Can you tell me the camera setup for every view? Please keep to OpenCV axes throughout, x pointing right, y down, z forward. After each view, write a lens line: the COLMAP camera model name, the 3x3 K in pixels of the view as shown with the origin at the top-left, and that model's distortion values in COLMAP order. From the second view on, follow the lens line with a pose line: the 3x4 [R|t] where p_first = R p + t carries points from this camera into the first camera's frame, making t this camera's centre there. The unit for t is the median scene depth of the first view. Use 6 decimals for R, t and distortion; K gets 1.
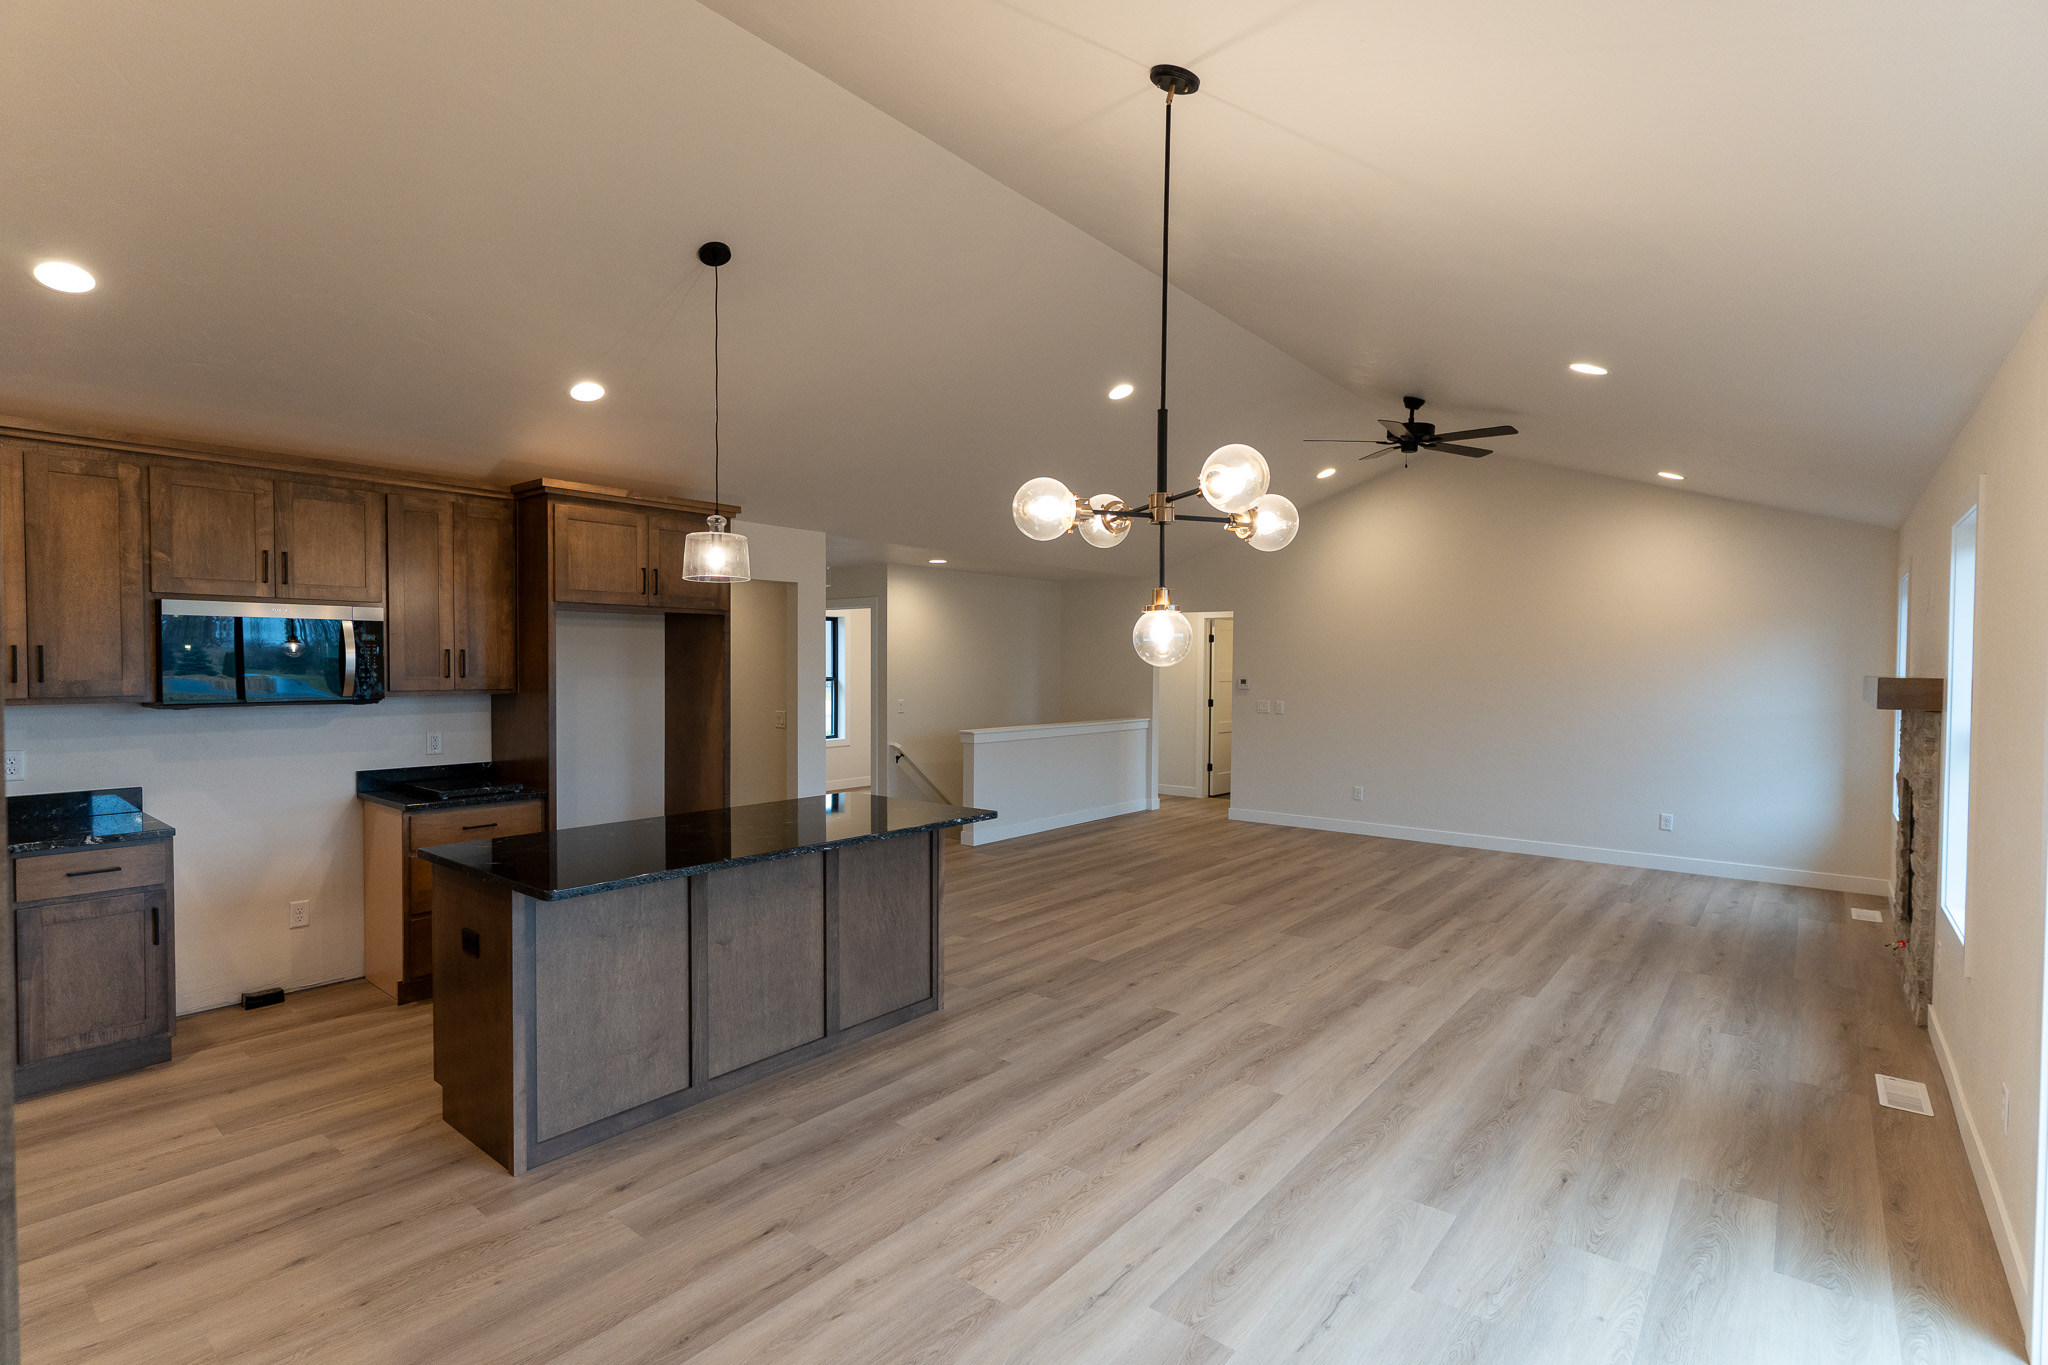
lens RADIAL K [[976.6, 0, 1017.0], [0, 976.6, 689.8], [0, 0, 1]] dist [0.001143, 0.000233]
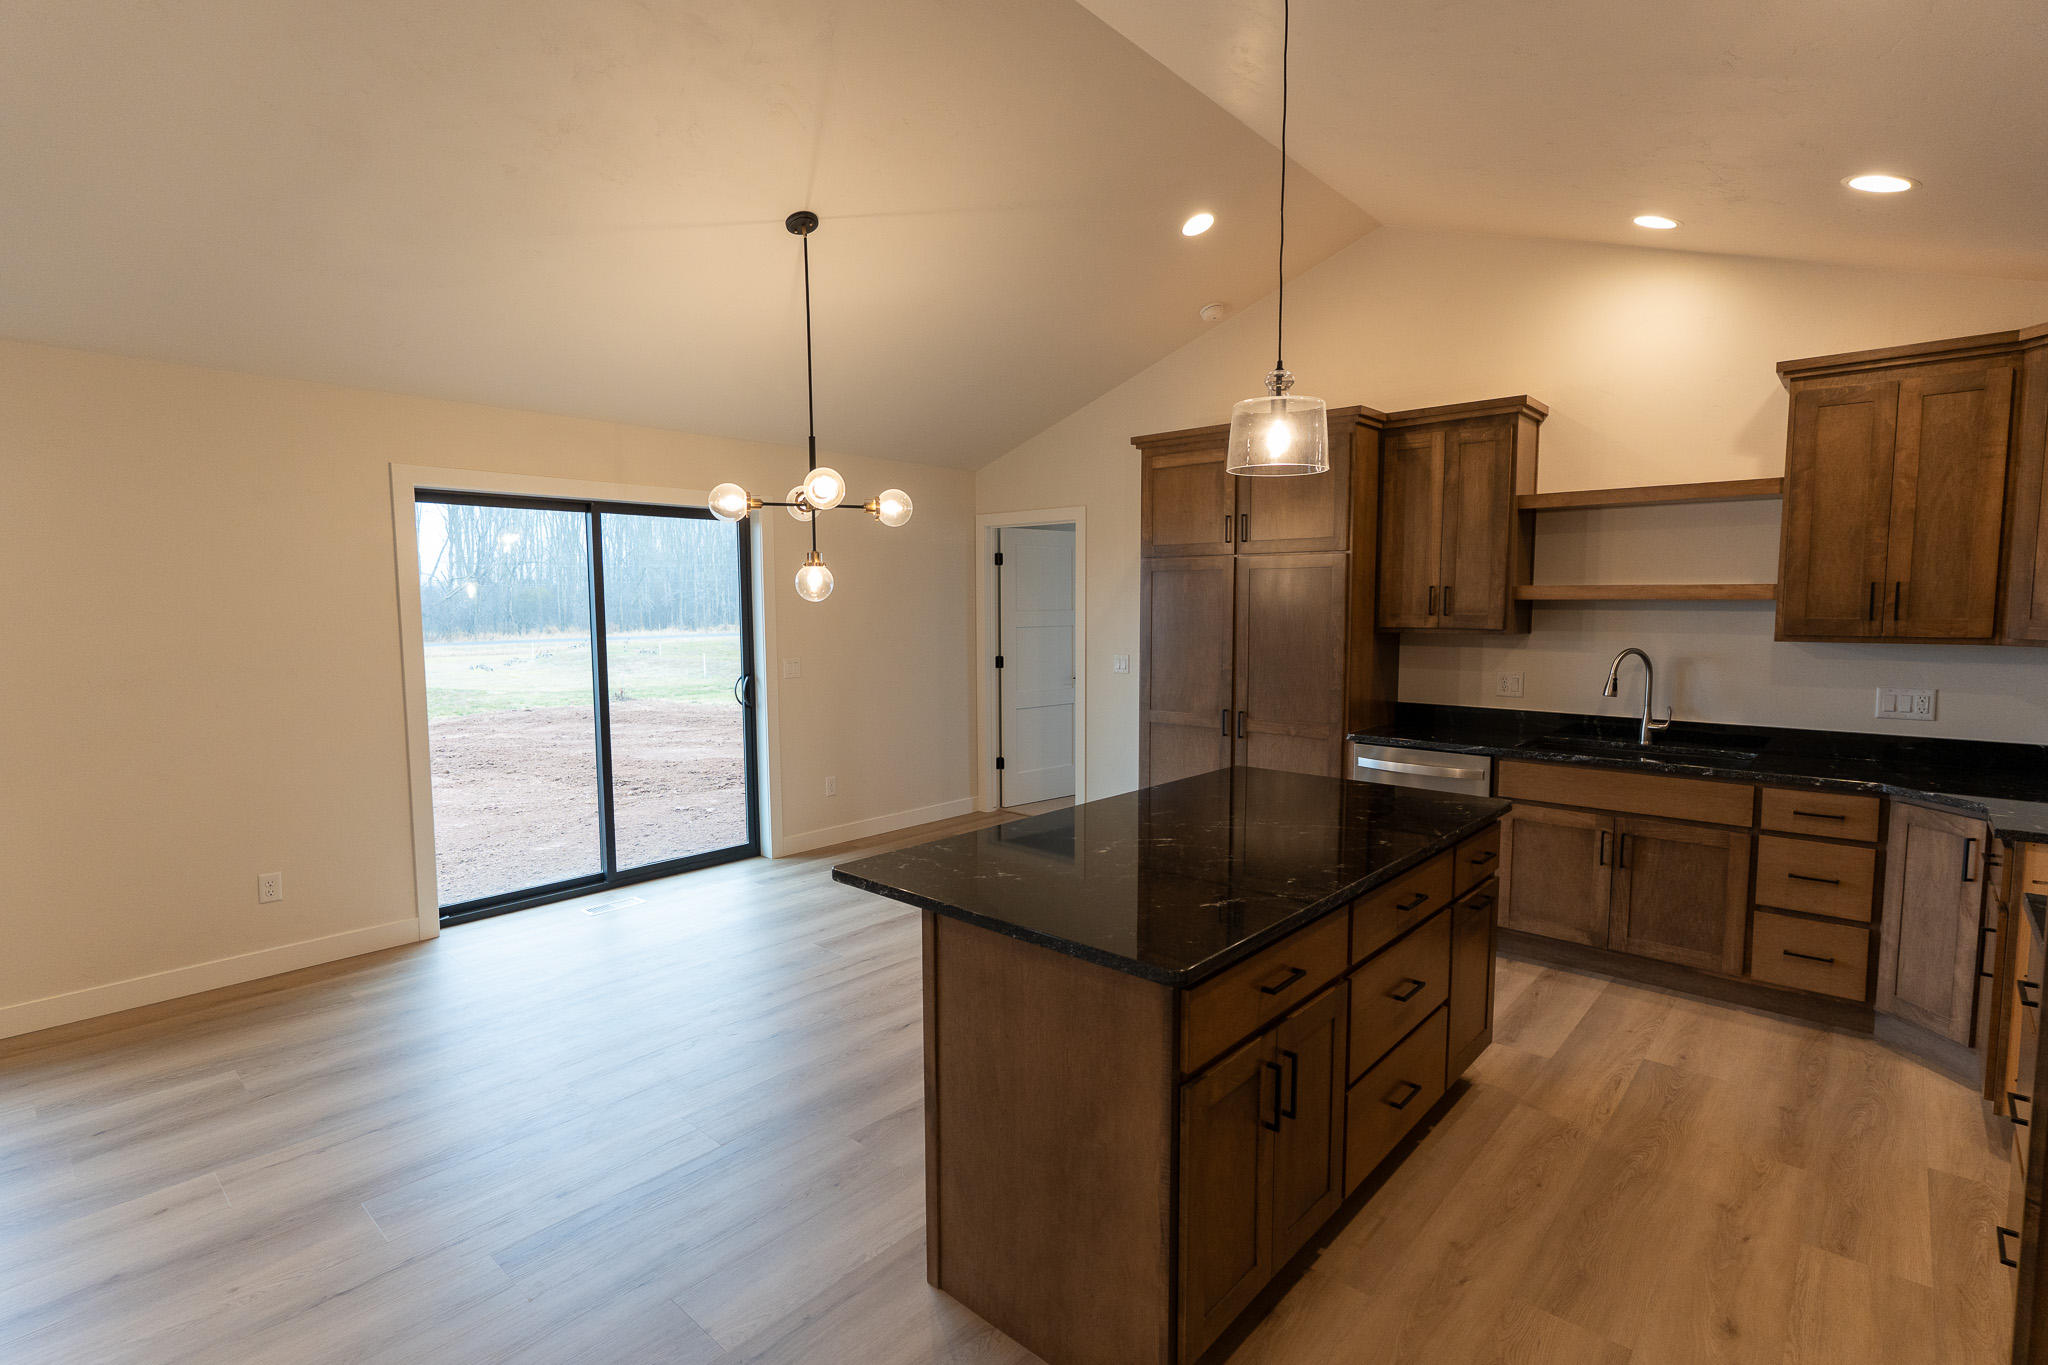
lens RADIAL K [[976.6, 0, 1039.7], [0, 976.6, 674.5], [0, 0, 1]] dist [0.001143, 0.000233]
pose [[-0.999554, -0.001713, 0.029830, -0.196168], [0.001529, 0.994114, 0.108332, -0.057665], [-0.029840, 0.108330, -0.993667, 1.896429]]
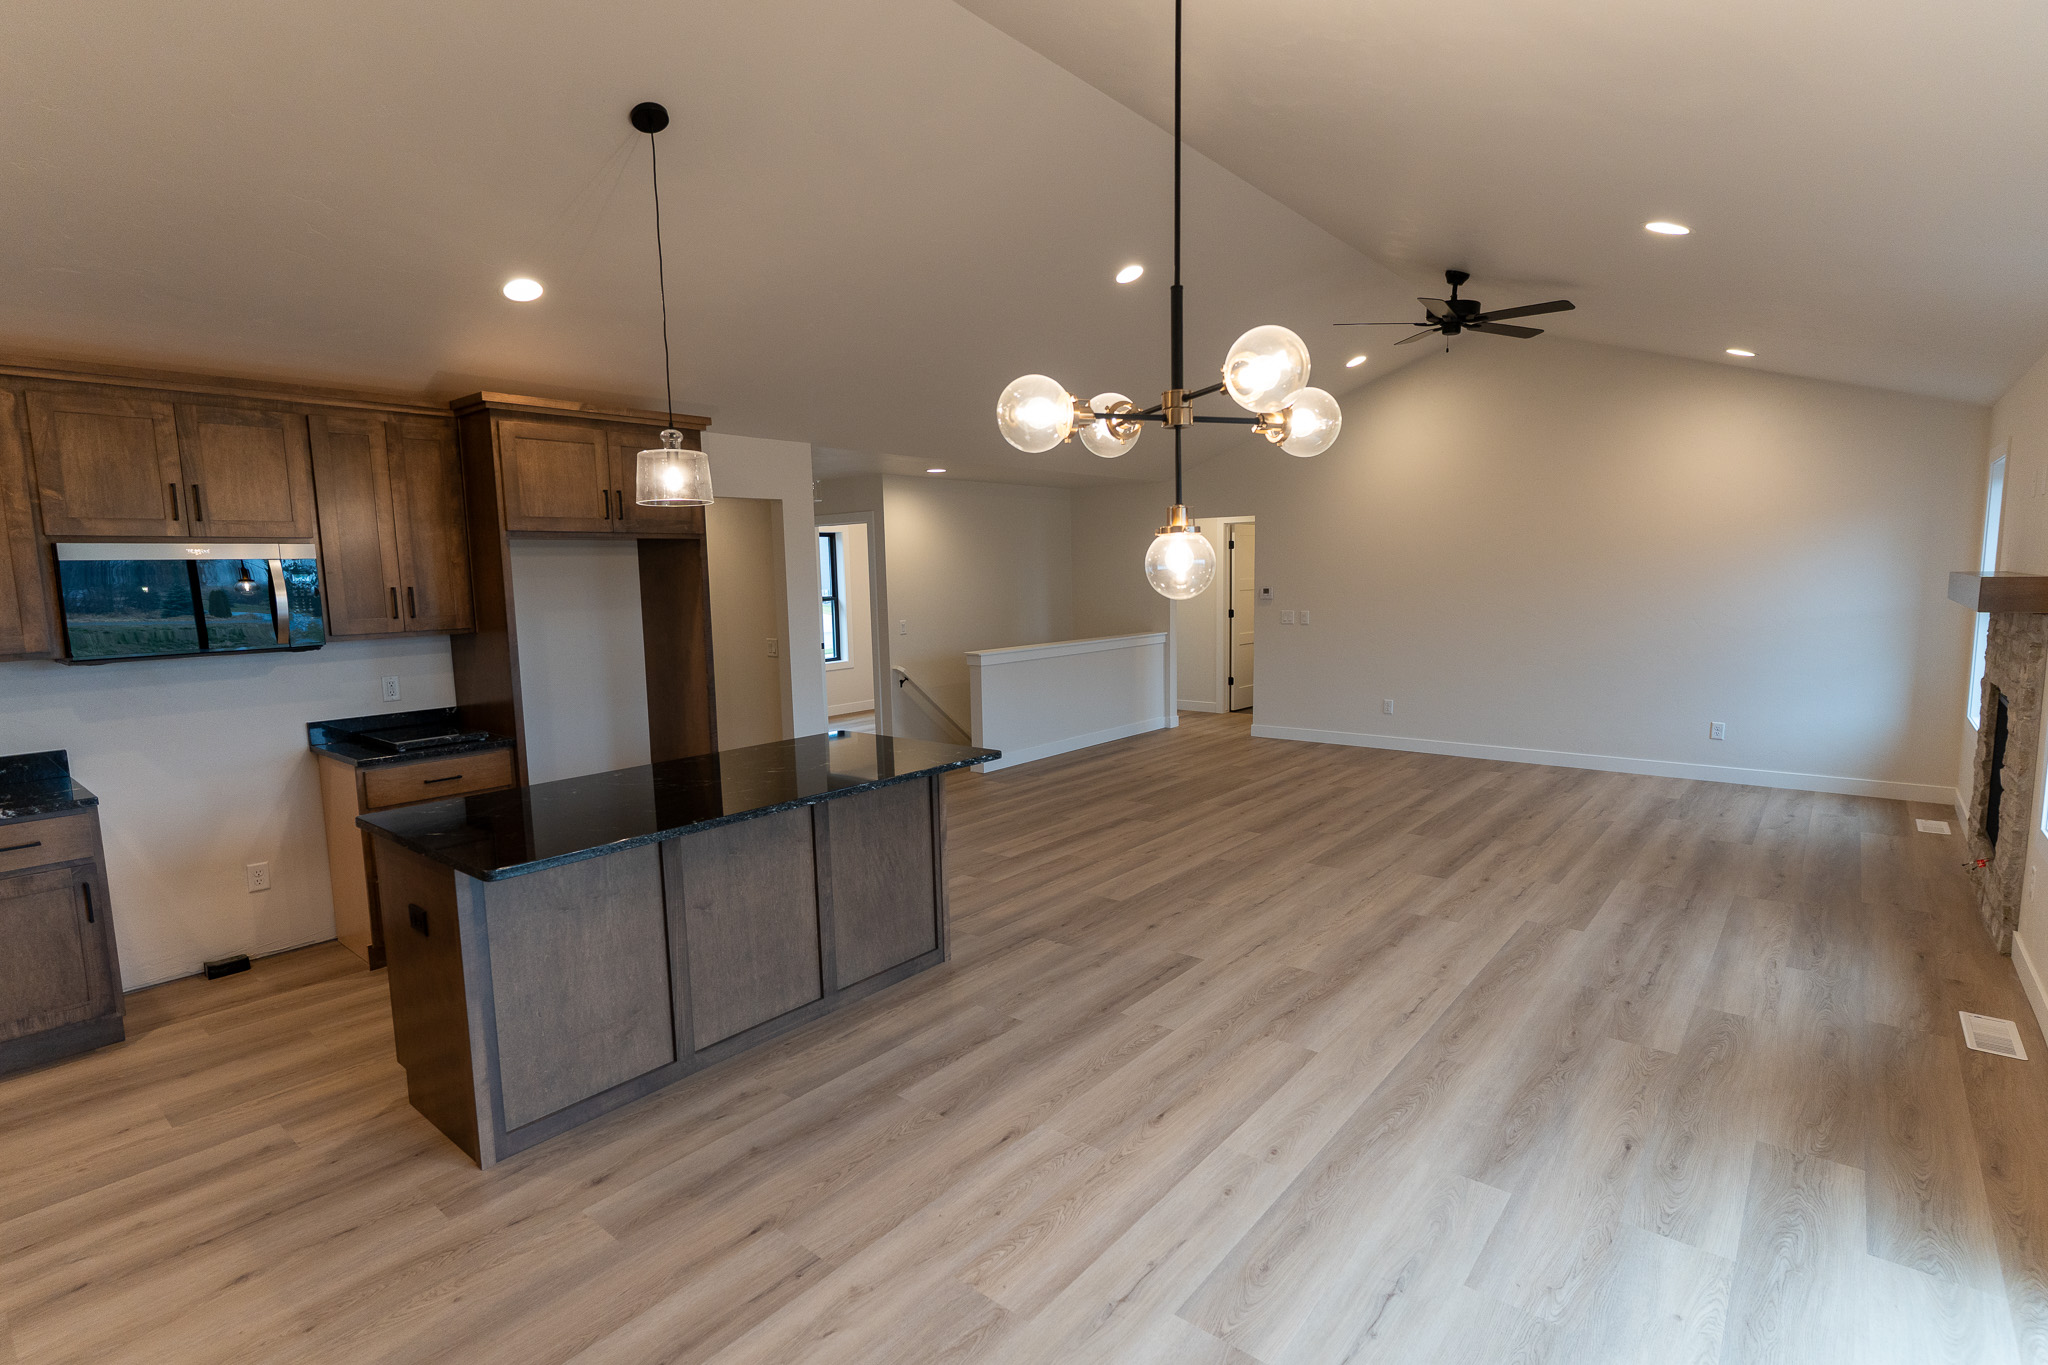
lens RADIAL K [[976.6, 0, 1029.0], [0, 976.6, 685.9], [0, 0, 1]] dist [0.001143, 0.000233]
pose [[0.999621, -0.026558, -0.007255, 0.016053], [0.027120, 0.995259, 0.093404, -0.023658], [0.004740, -0.093565, 0.995602, 0.110172]]
